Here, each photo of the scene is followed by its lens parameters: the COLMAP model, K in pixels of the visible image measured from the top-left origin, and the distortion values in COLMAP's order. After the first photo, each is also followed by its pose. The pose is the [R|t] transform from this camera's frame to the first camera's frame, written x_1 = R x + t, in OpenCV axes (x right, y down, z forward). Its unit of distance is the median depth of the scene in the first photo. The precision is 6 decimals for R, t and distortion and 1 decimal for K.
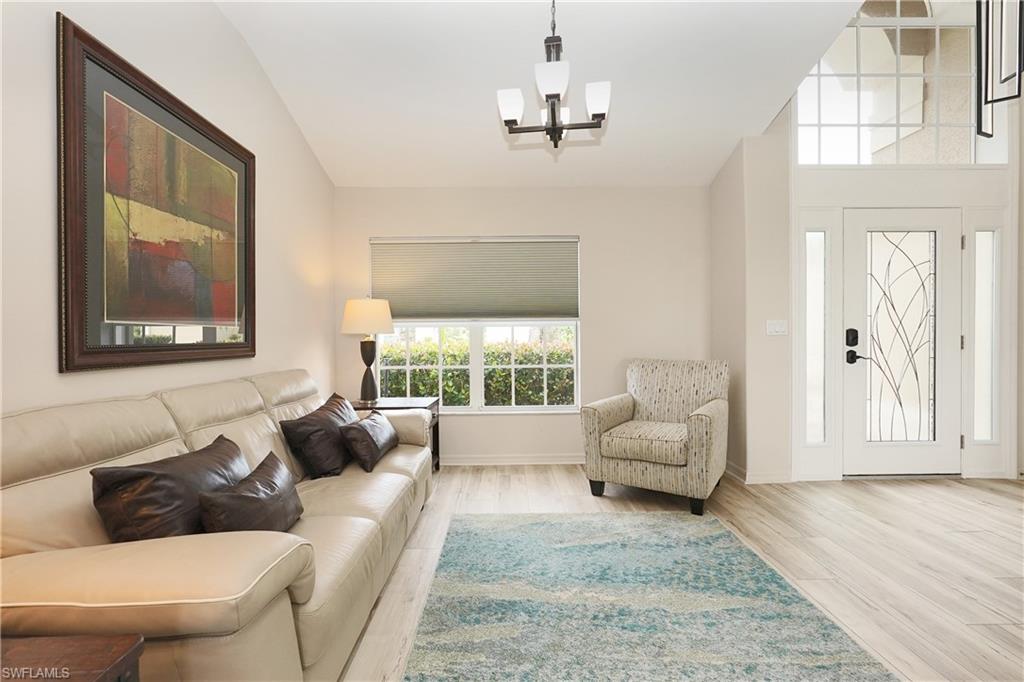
lens RADIAL K [[474.8, 0, 522.2], [0, 474.8, 348.8], [0, 0, 1]] dist [-0.015893, 0.006885]
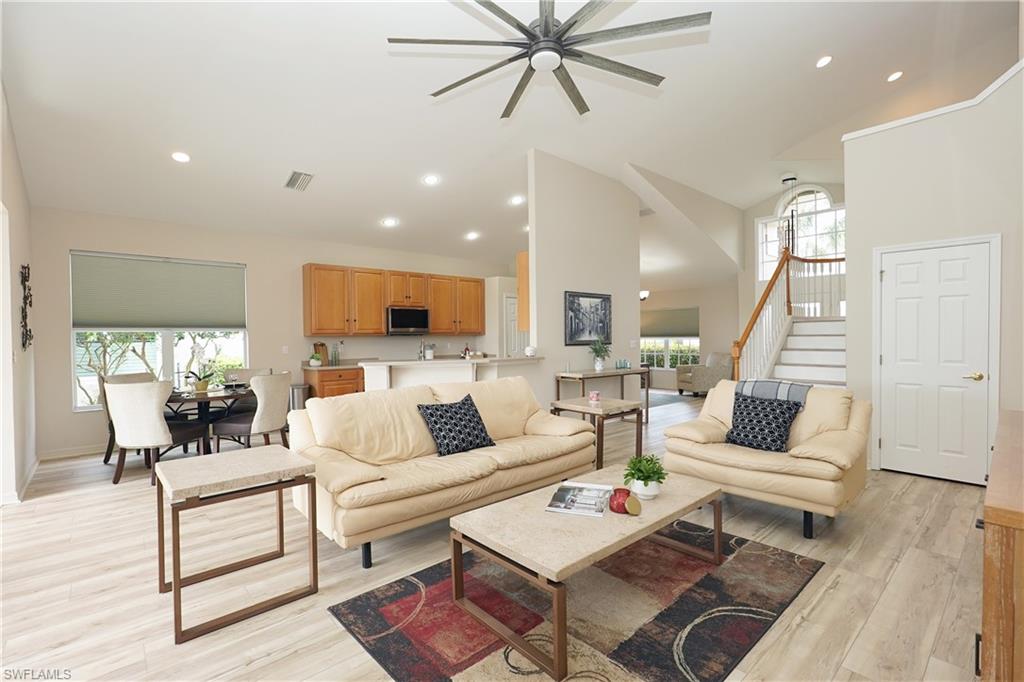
lens RADIAL K [[474.8, 0, 500.3], [0, 474.8, 344.5], [0, 0, 1]] dist [-0.015893, 0.006885]
pose [[0.633549, 0.002153, -0.773700, 1.910617], [0.001874, 0.999989, 0.004317, -0.045169], [0.773700, -0.004185, 0.633538, -2.046553]]
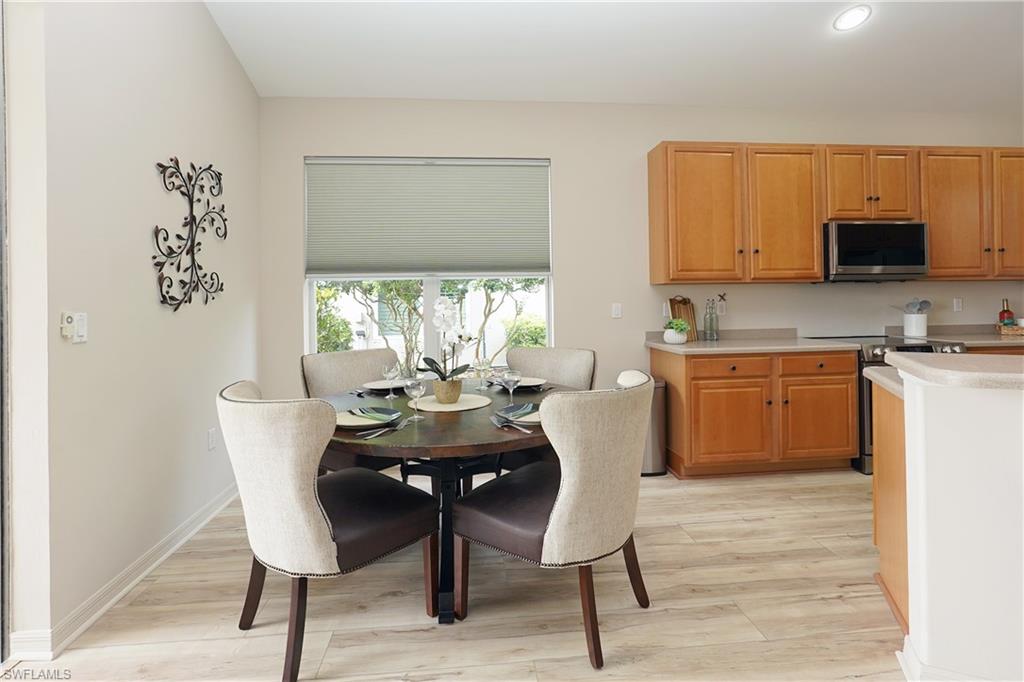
lens RADIAL K [[474.8, 0, 509.1], [0, 474.8, 303.4], [0, 0, 1]] dist [-0.015893, 0.006885]
pose [[0.058181, 0.003008, -0.998302, 0.767656], [-0.003284, 0.999991, 0.002821, -0.032758], [0.998301, 0.003114, 0.058191, -1.778788]]
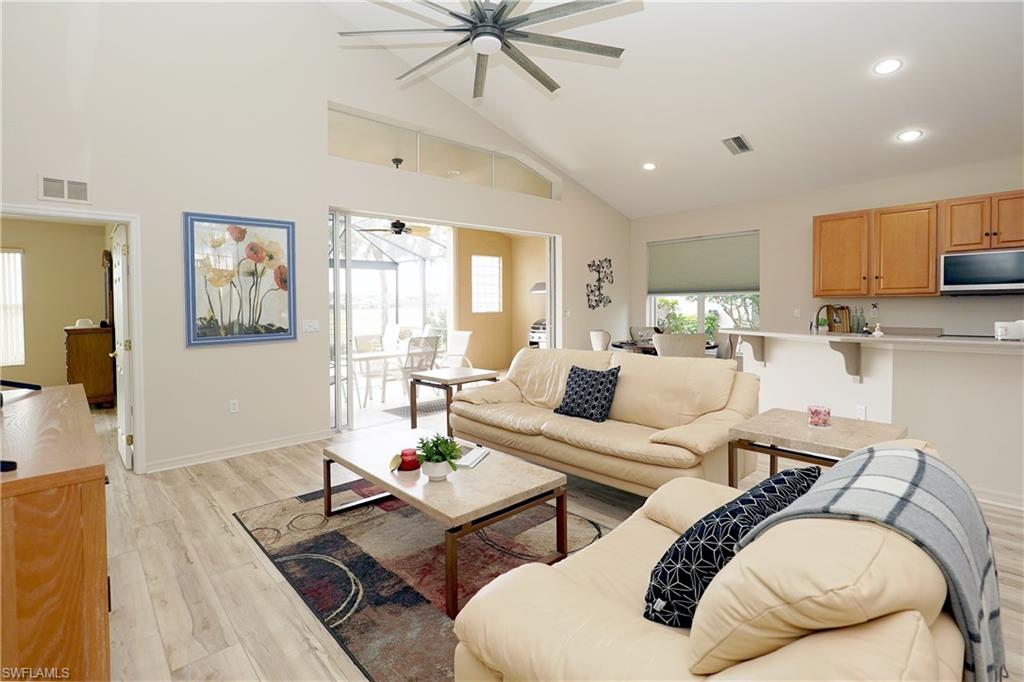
lens RADIAL K [[474.8, 0, 519.0], [0, 474.8, 311.2], [0, 0, 1]] dist [-0.015893, 0.006885]
pose [[-0.751515, 0.016415, -0.659511, 1.848157], [-0.001711, 0.999639, 0.026830, -0.072684], [0.659713, 0.021291, -0.751216, -0.710570]]
